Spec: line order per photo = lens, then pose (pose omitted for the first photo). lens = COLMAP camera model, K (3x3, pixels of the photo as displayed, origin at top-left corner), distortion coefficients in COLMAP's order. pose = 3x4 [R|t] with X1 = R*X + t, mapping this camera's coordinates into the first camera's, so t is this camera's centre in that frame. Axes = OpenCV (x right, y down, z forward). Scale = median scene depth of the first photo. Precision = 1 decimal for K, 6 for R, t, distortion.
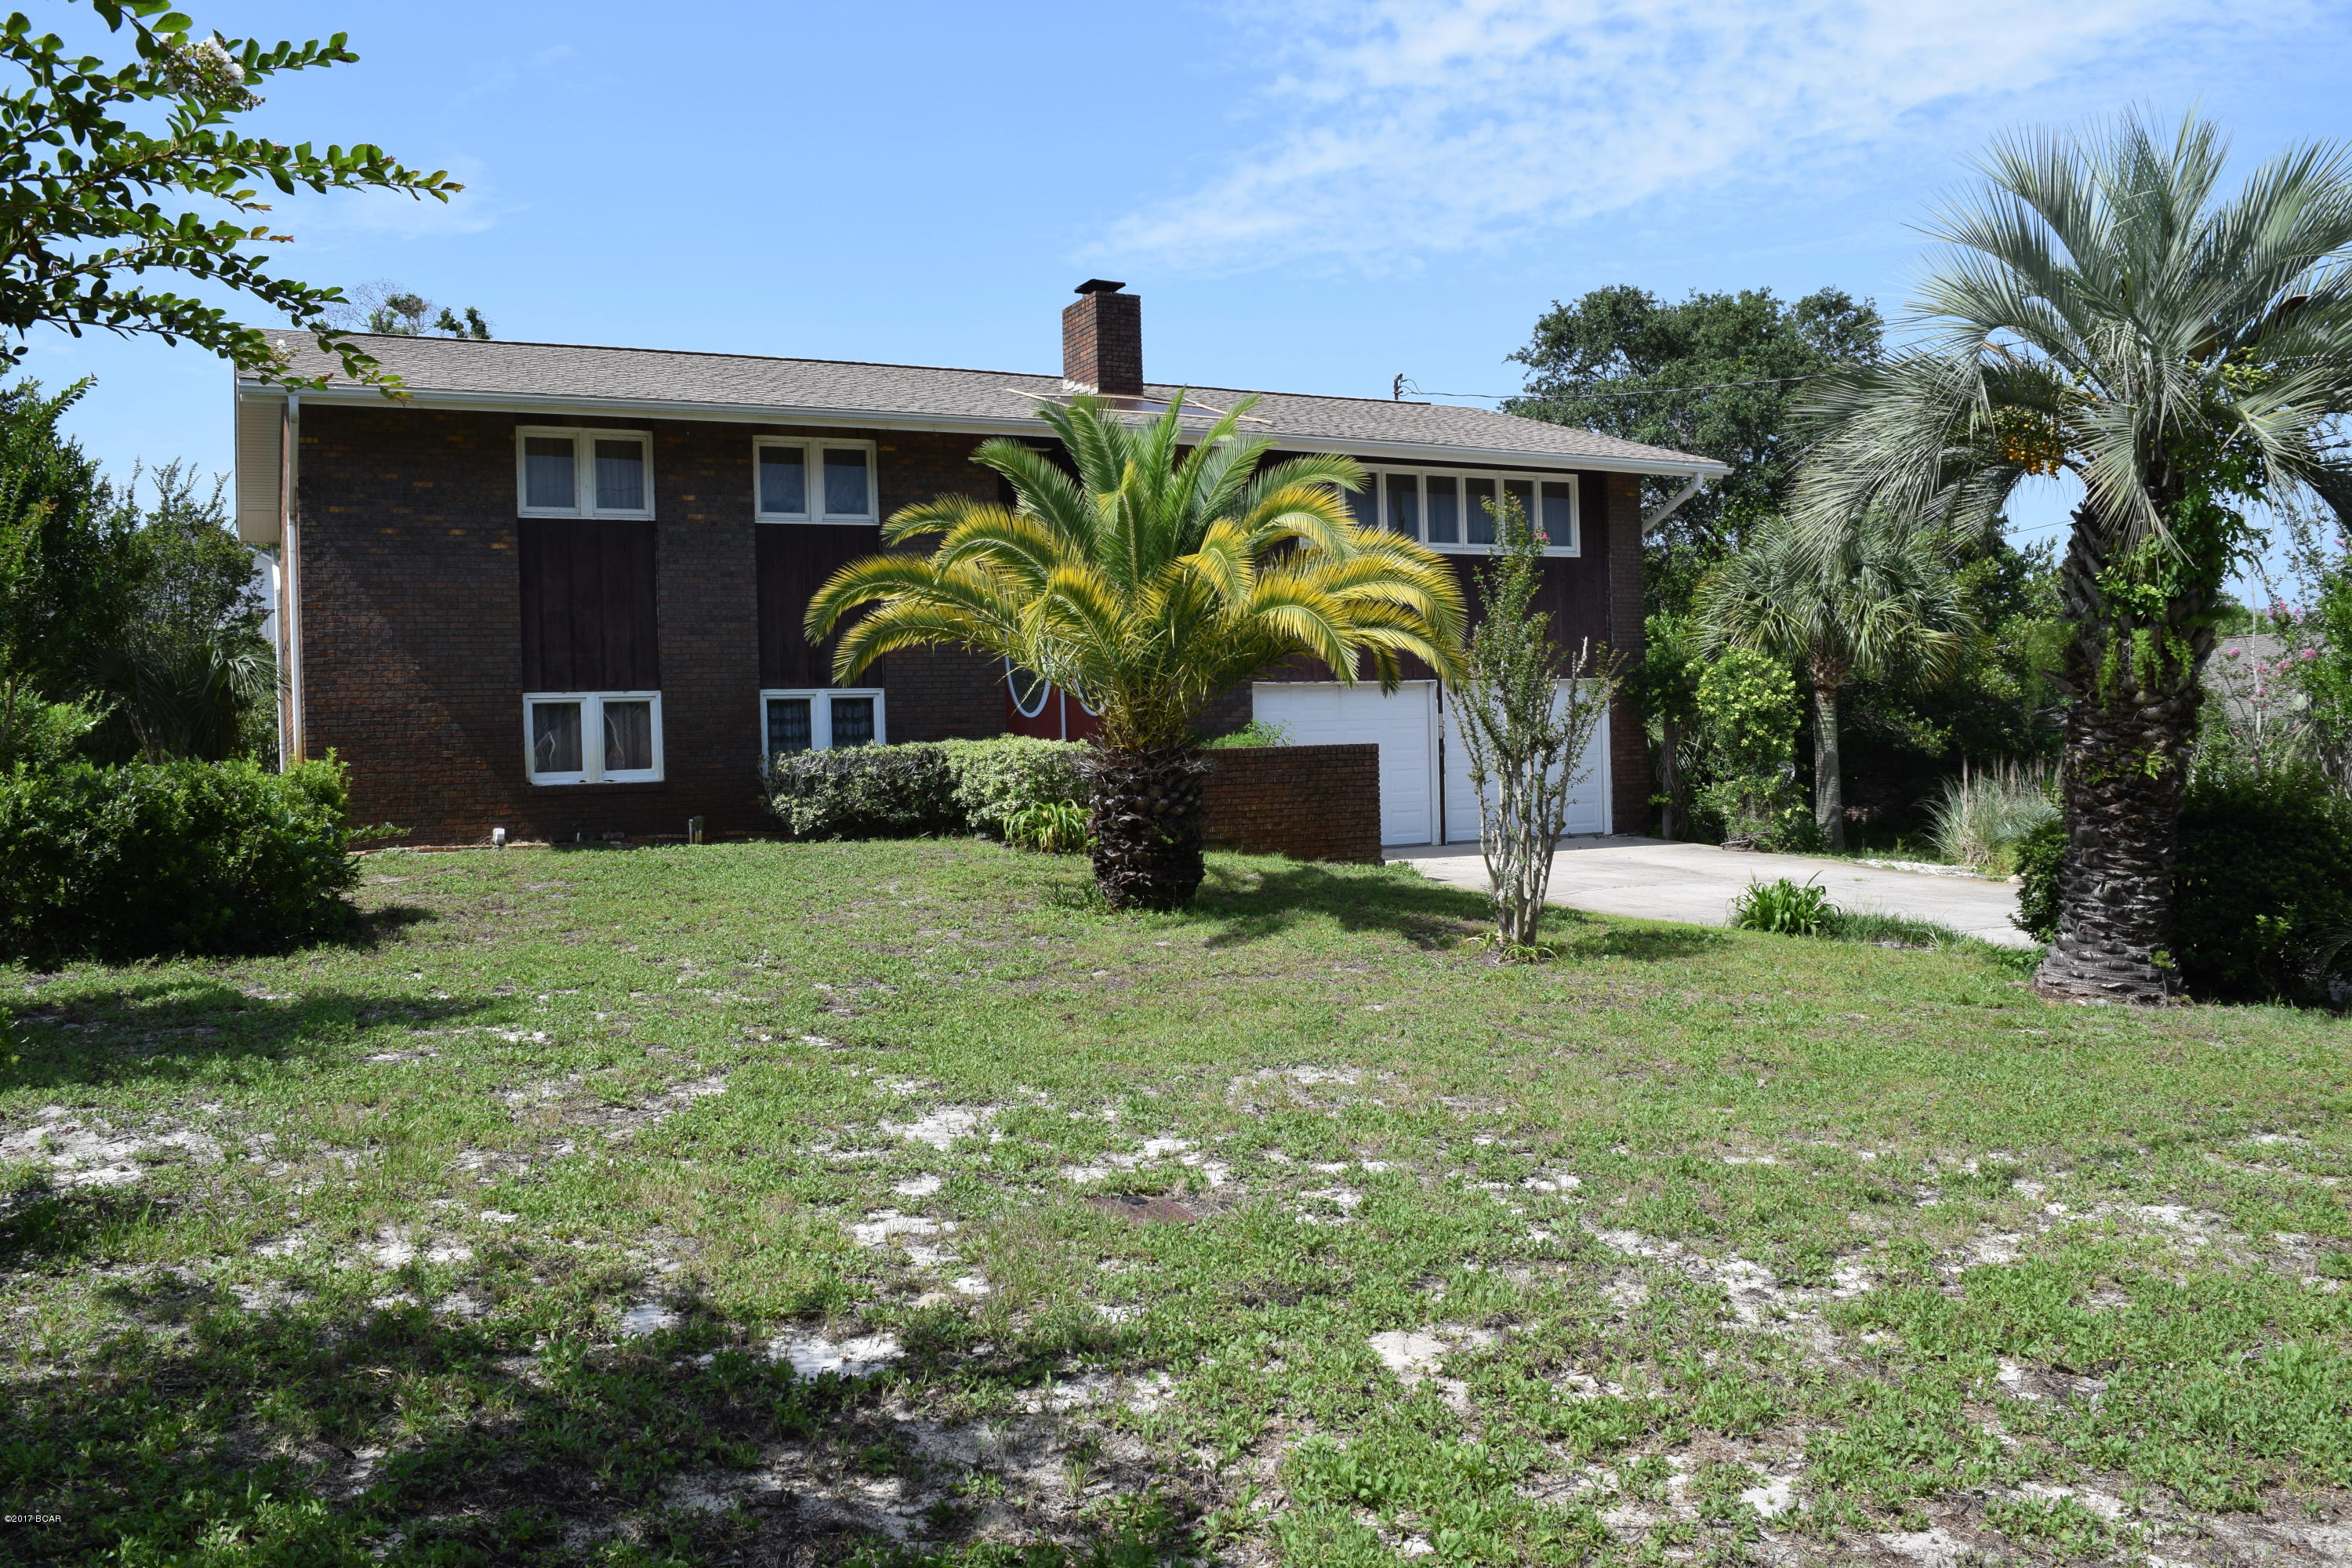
lens RADIAL K [[1943.4, 0, 1160.7], [0, 1943.4, 785.4], [0, 0, 1]] dist [-0.049140, 0.009158]
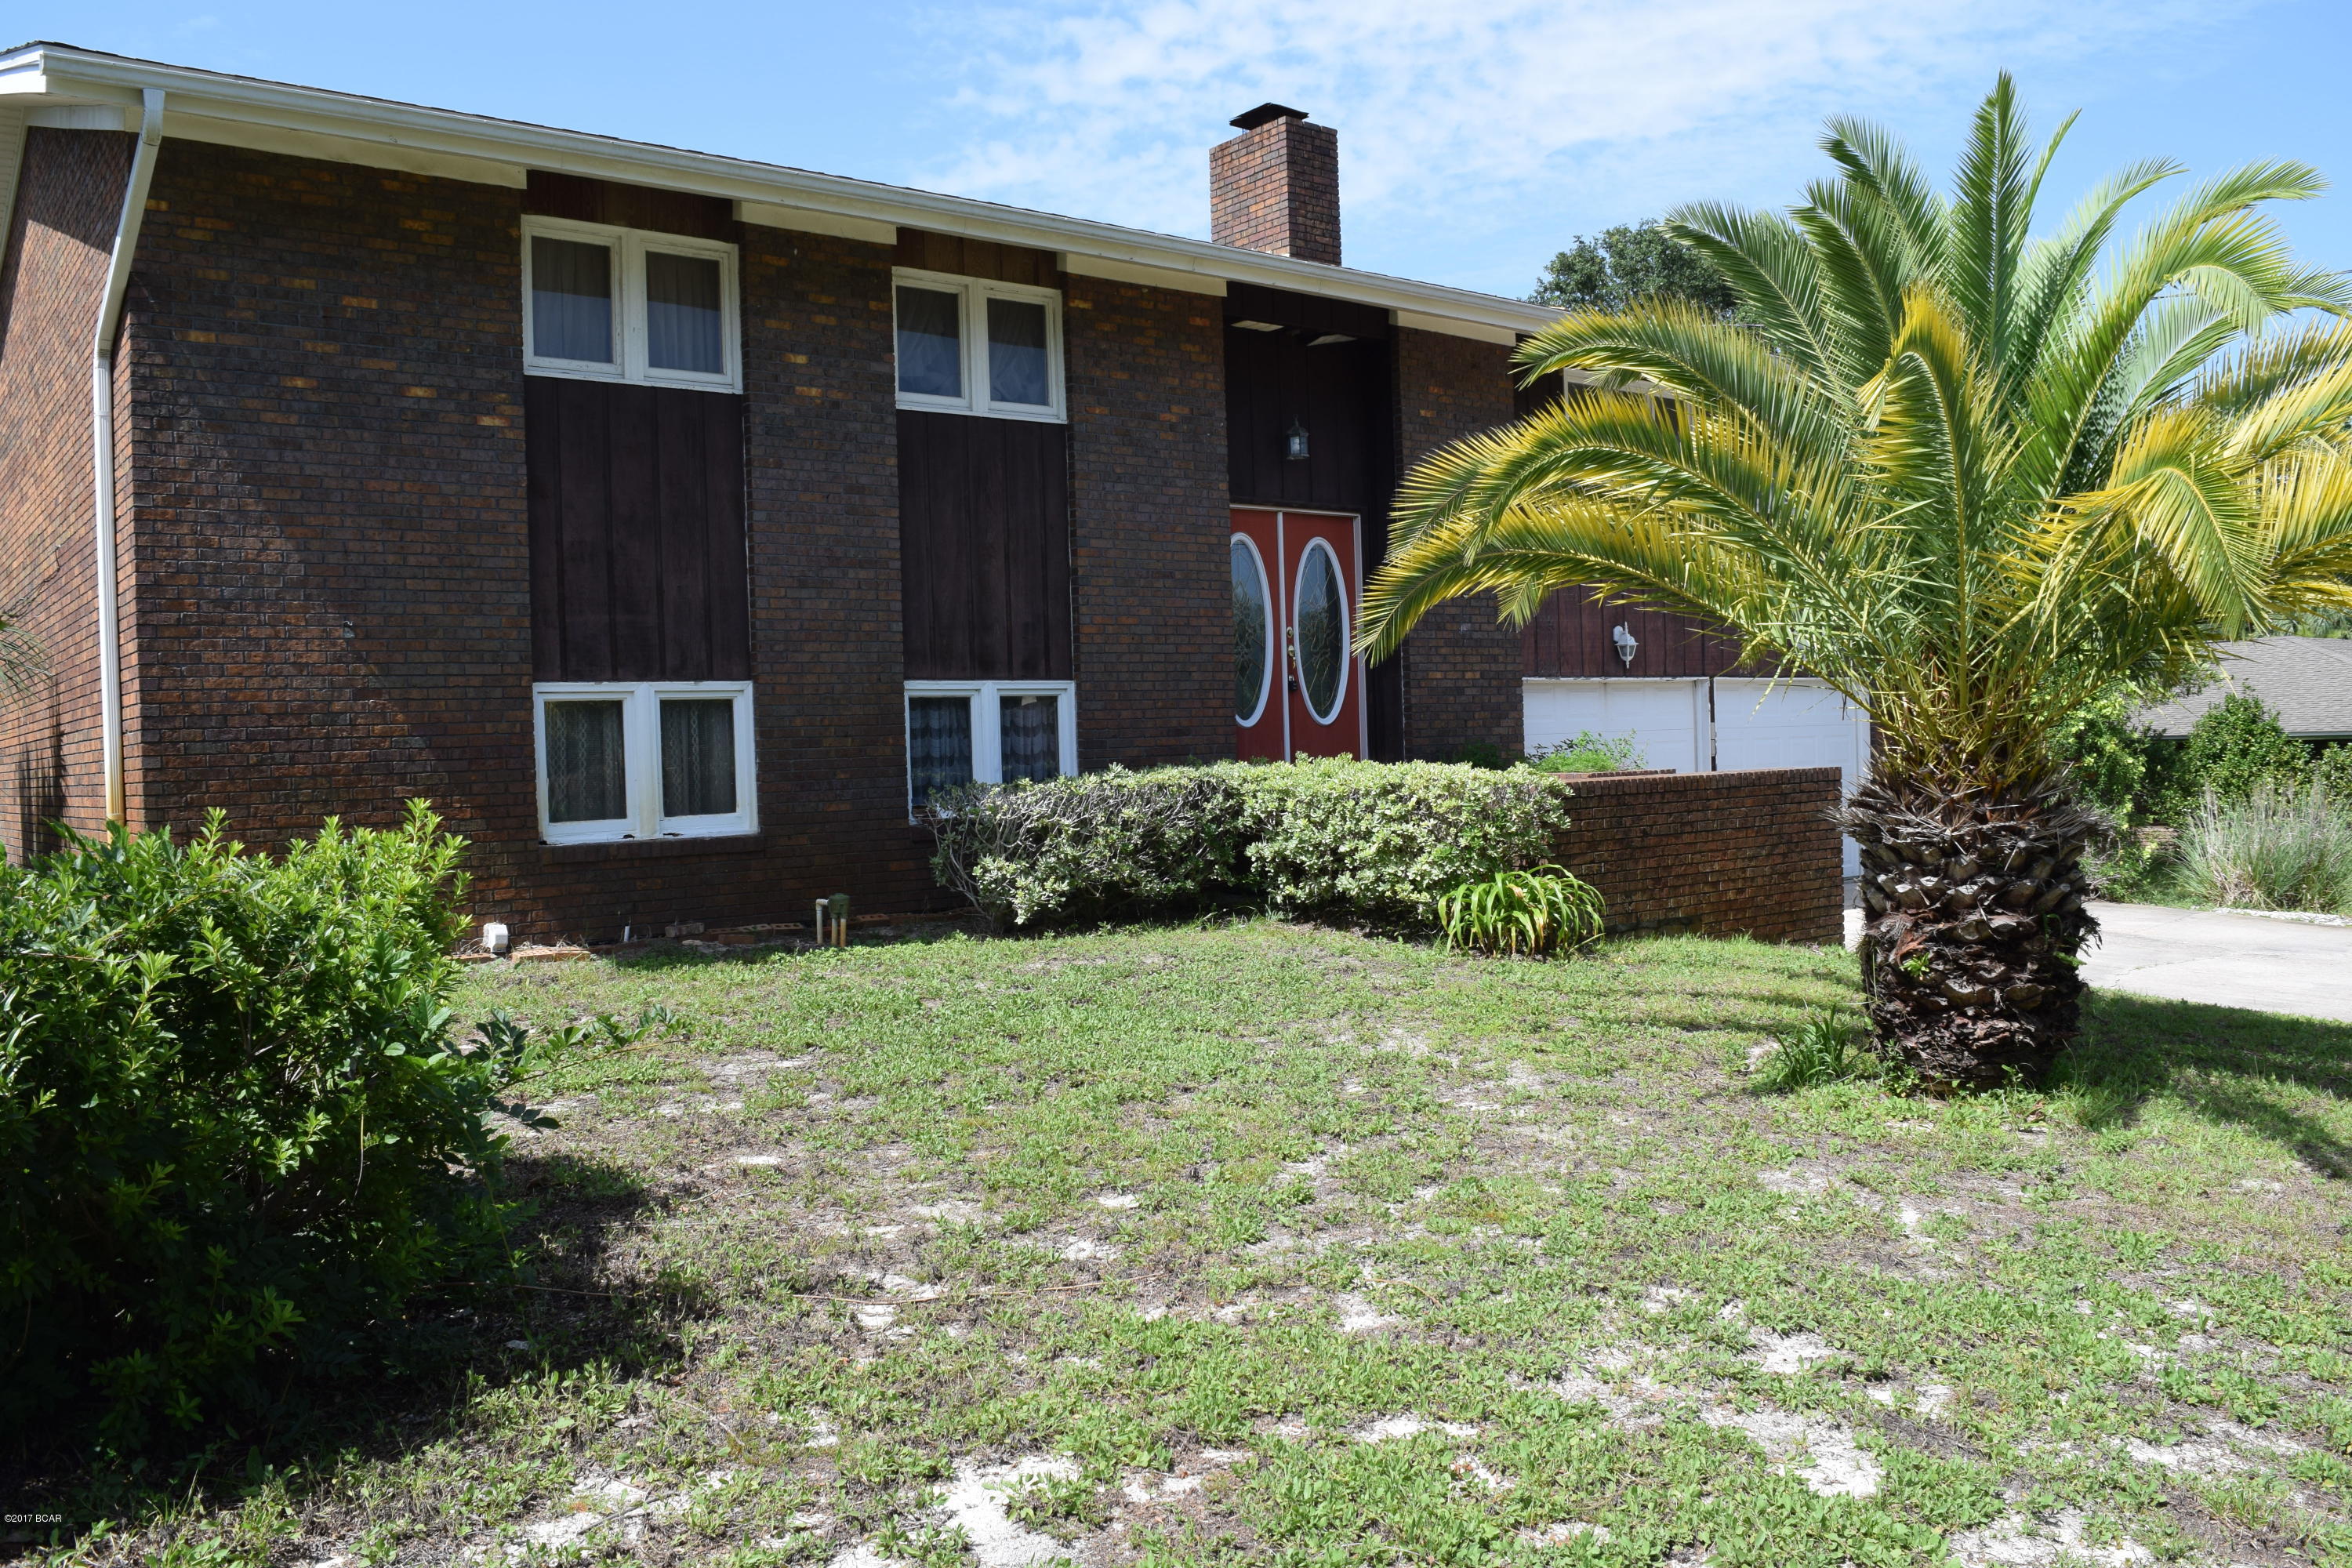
lens RADIAL K [[1901.2, 0, 1181.2], [0, 1901.2, 773.3], [0, 0, 1]] dist [-0.078079, 0.021848]
pose [[0.978952, -0.004066, 0.204052, -0.134910], [0.006461, 0.999918, -0.011076, -0.007336], [-0.203990, 0.012161, 0.978897, 0.222028]]
